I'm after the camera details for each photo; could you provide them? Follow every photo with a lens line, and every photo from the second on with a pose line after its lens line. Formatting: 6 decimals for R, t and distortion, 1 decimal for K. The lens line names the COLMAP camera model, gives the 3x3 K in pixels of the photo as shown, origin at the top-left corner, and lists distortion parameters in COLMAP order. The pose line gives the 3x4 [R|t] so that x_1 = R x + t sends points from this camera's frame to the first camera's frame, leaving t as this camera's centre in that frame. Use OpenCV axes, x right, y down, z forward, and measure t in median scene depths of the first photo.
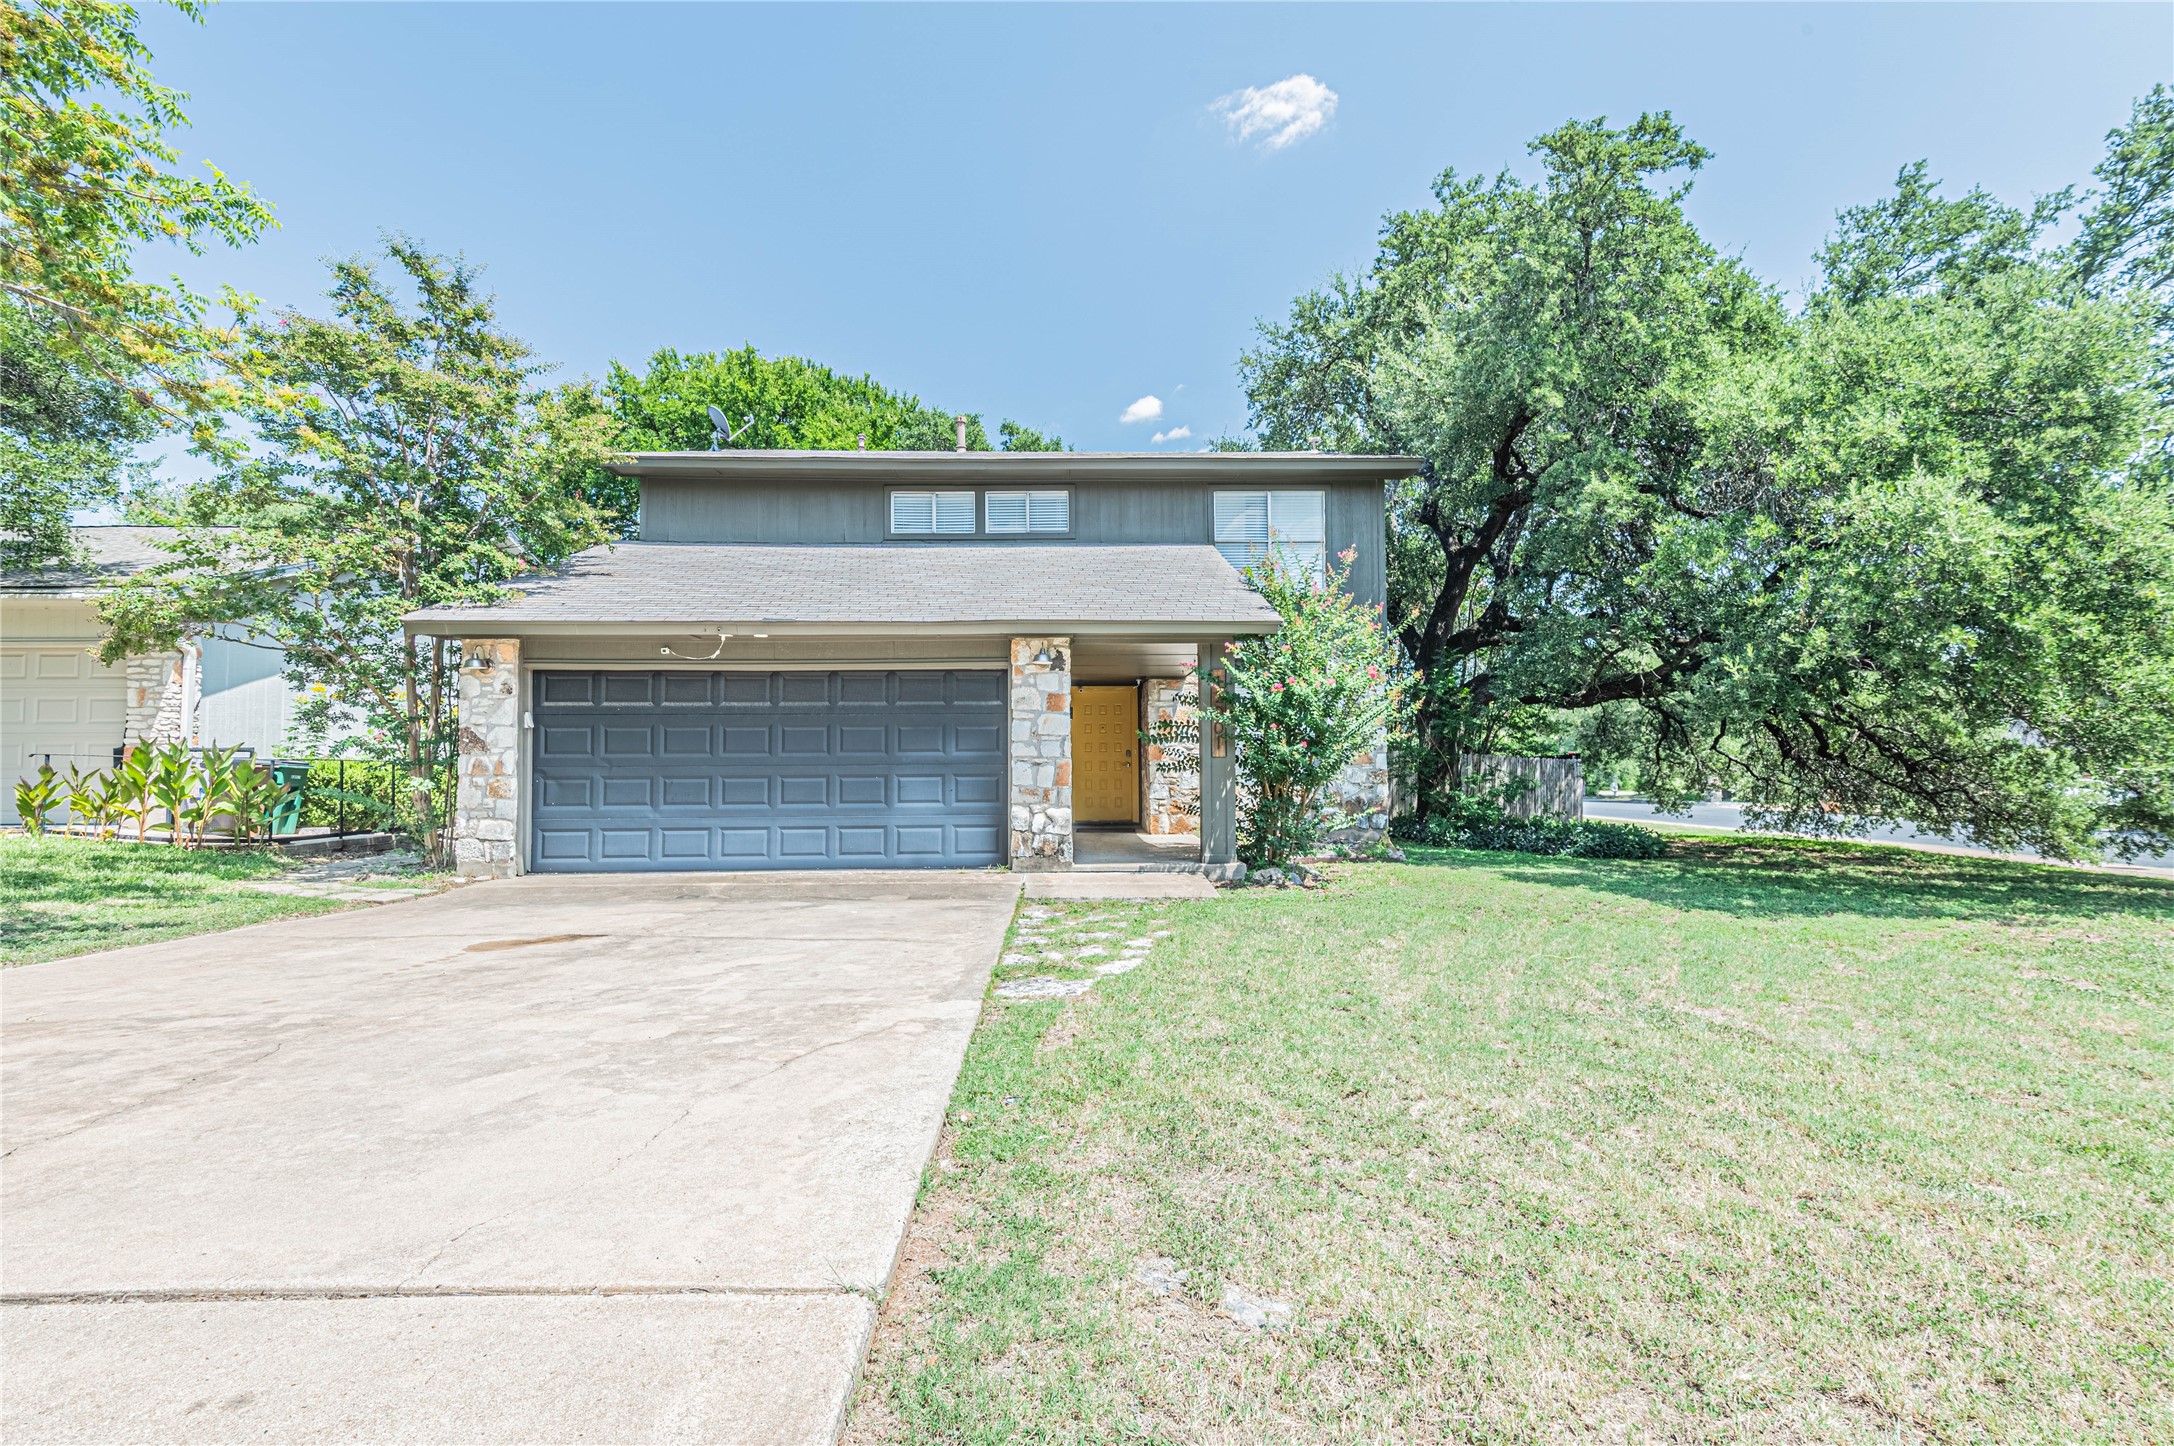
lens RADIAL K [[978.0, 0, 1097.0], [0, 978.0, 696.2], [0, 0, 1]] dist [0.031747, -0.000267]
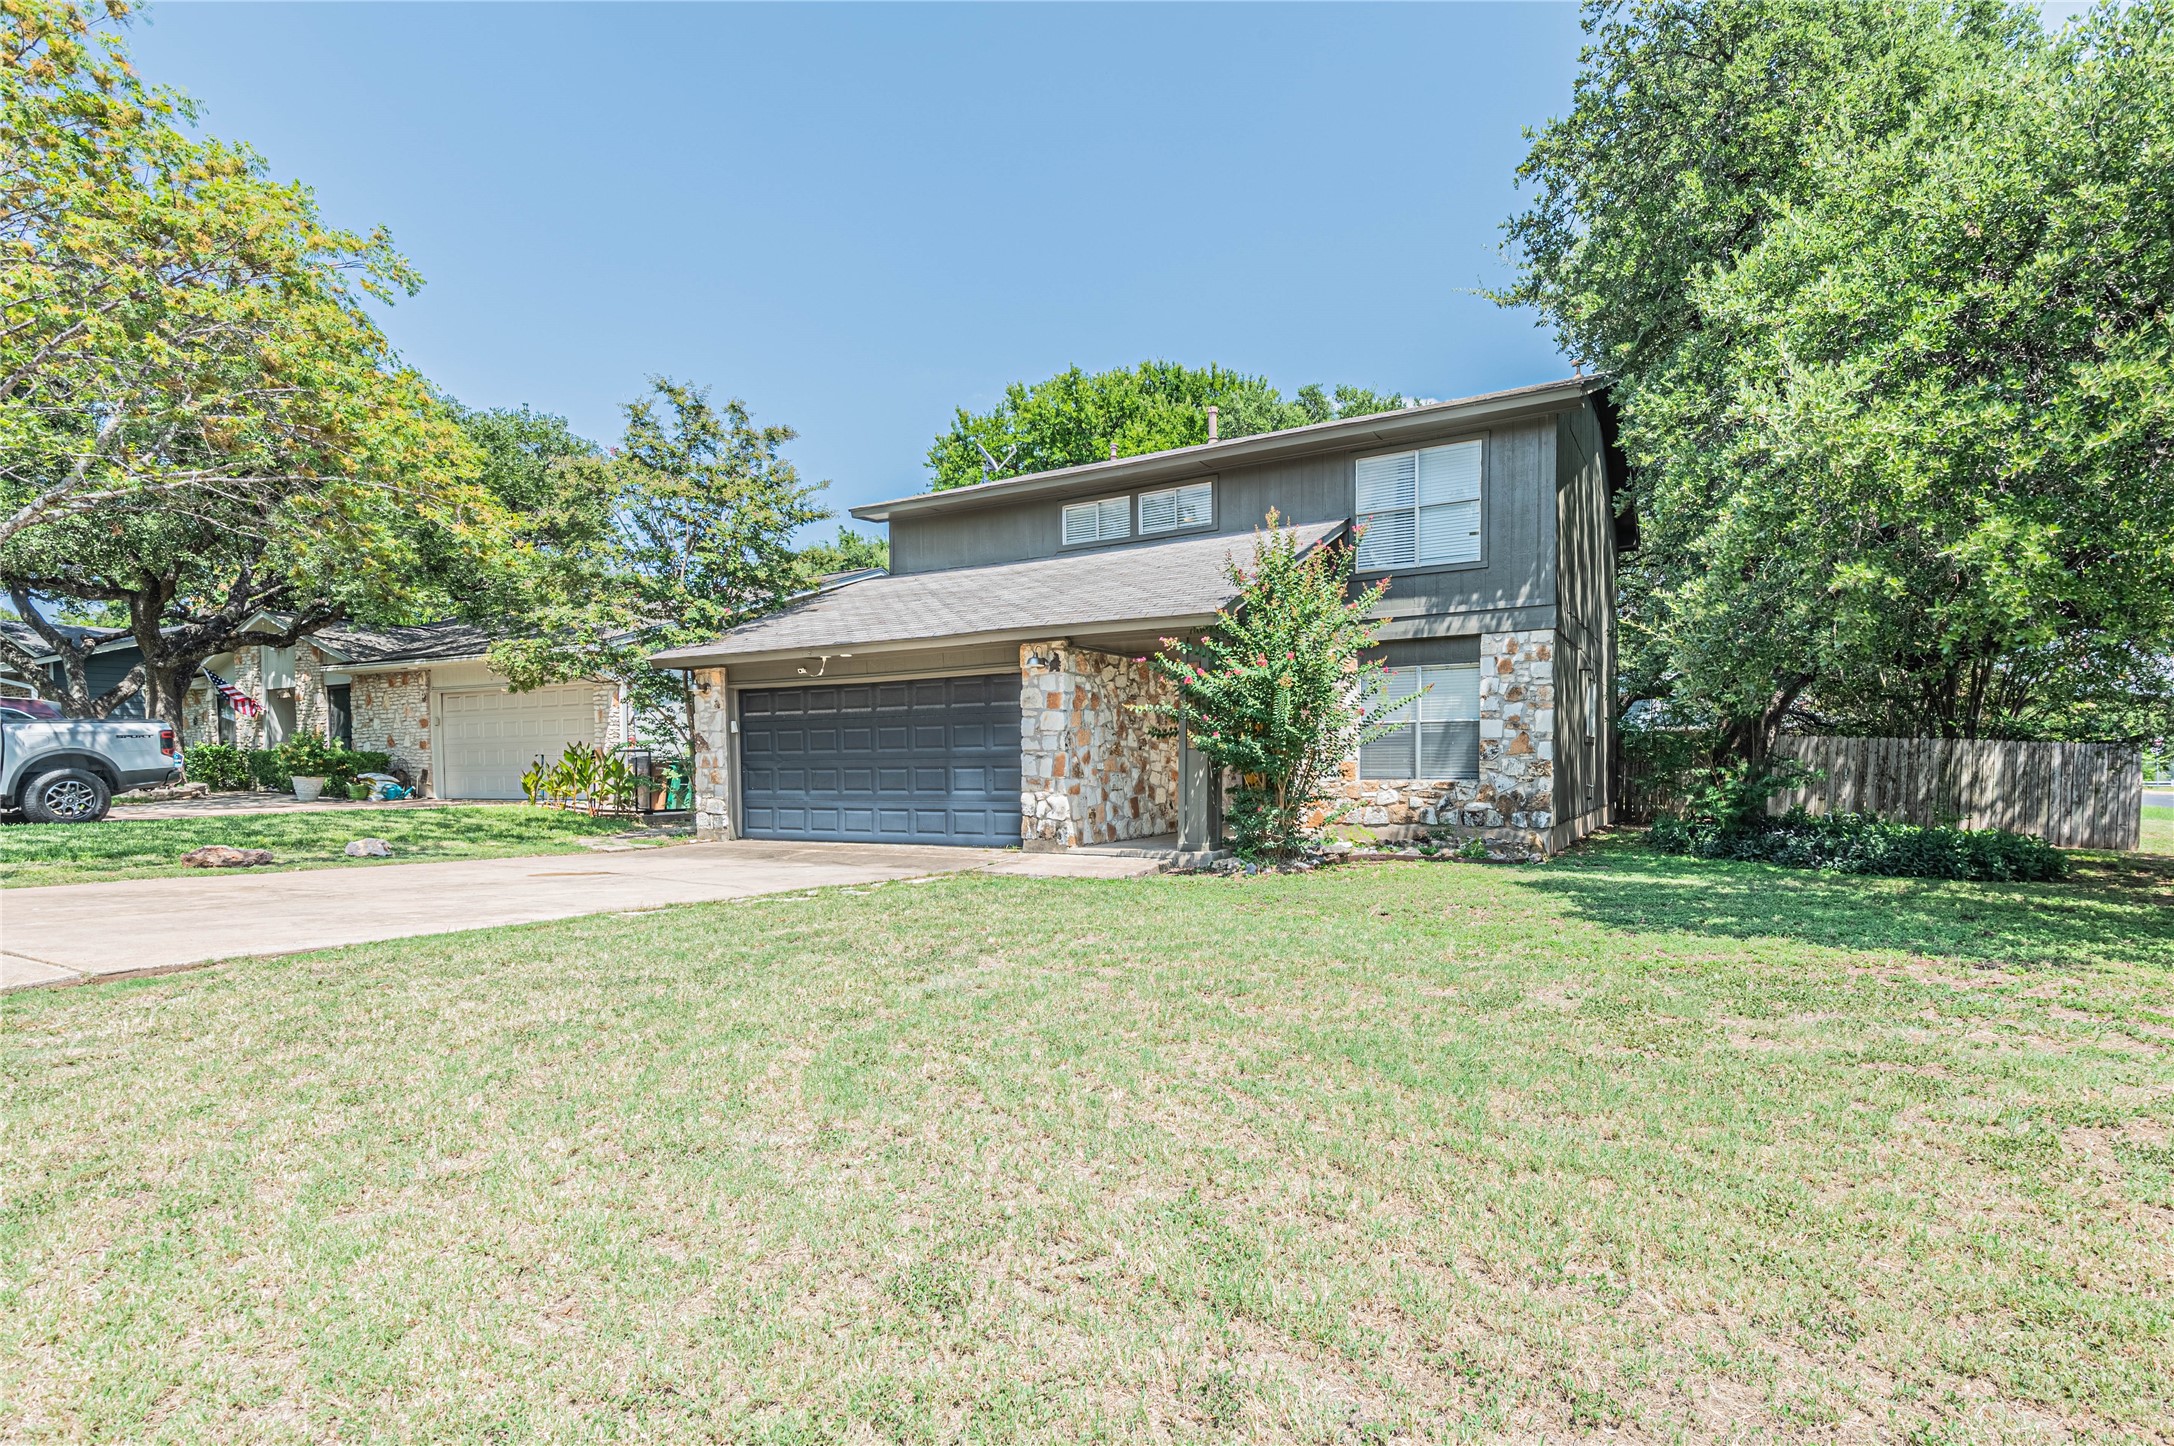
lens RADIAL K [[1033.4, 0, 1094.1], [0, 1033.4, 780.8], [0, 0, 1]] dist [0.032992, -0.000146]
pose [[0.863699, 0.003228, -0.503998, 0.569975], [0.041678, 0.996097, 0.077803, 0.007396], [0.502282, -0.088204, 0.860193, 0.016375]]
